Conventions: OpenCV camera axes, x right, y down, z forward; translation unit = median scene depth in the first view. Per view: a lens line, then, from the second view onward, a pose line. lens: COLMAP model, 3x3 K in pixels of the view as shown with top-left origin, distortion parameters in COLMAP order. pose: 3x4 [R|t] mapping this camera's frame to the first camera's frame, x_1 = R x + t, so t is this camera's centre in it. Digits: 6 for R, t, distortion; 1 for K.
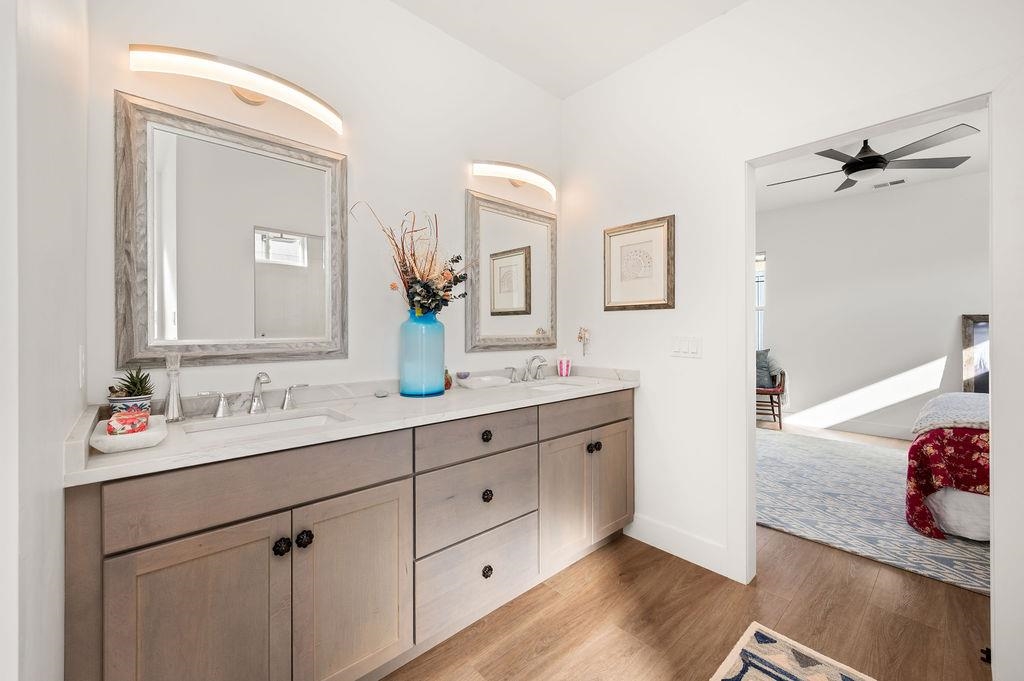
lens RADIAL K [[404.3, 0, 510.4], [0, 404.3, 331.8], [0, 0, 1]] dist [-0.000117, -0.000401]
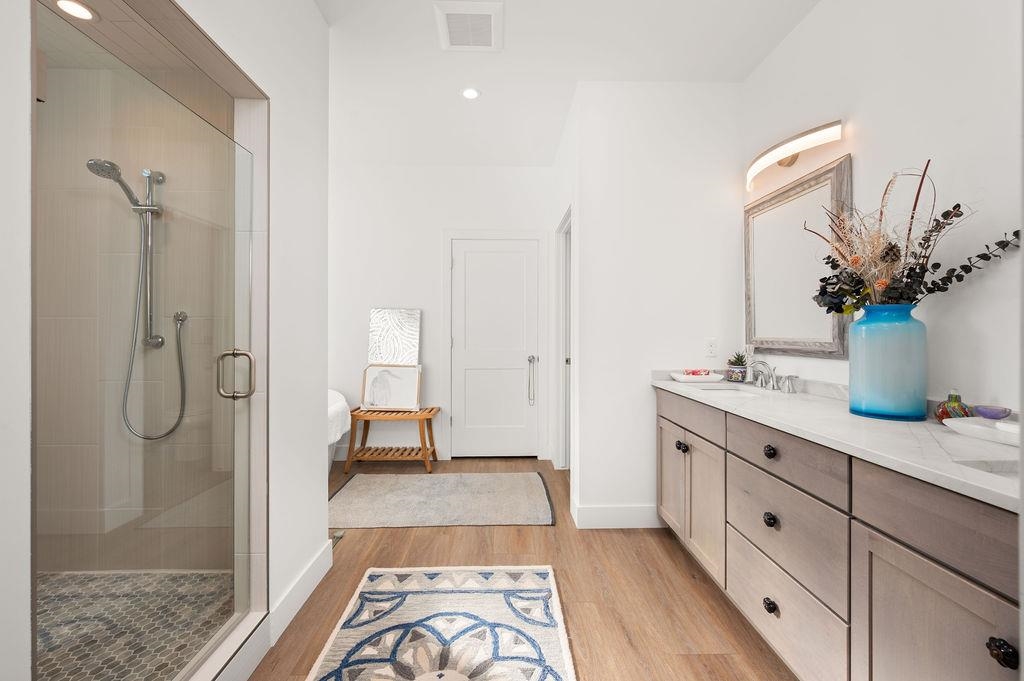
lens RADIAL K [[404.3, 0, 510.4], [0, 404.3, 331.8], [0, 0, 1]] dist [-0.000117, -0.000401]
pose [[-0.649773, -0.001666, -0.760126, 0.974776], [-0.004017, 0.999991, 0.001243, -0.001685], [0.760118, 0.003861, -0.649774, 1.136556]]
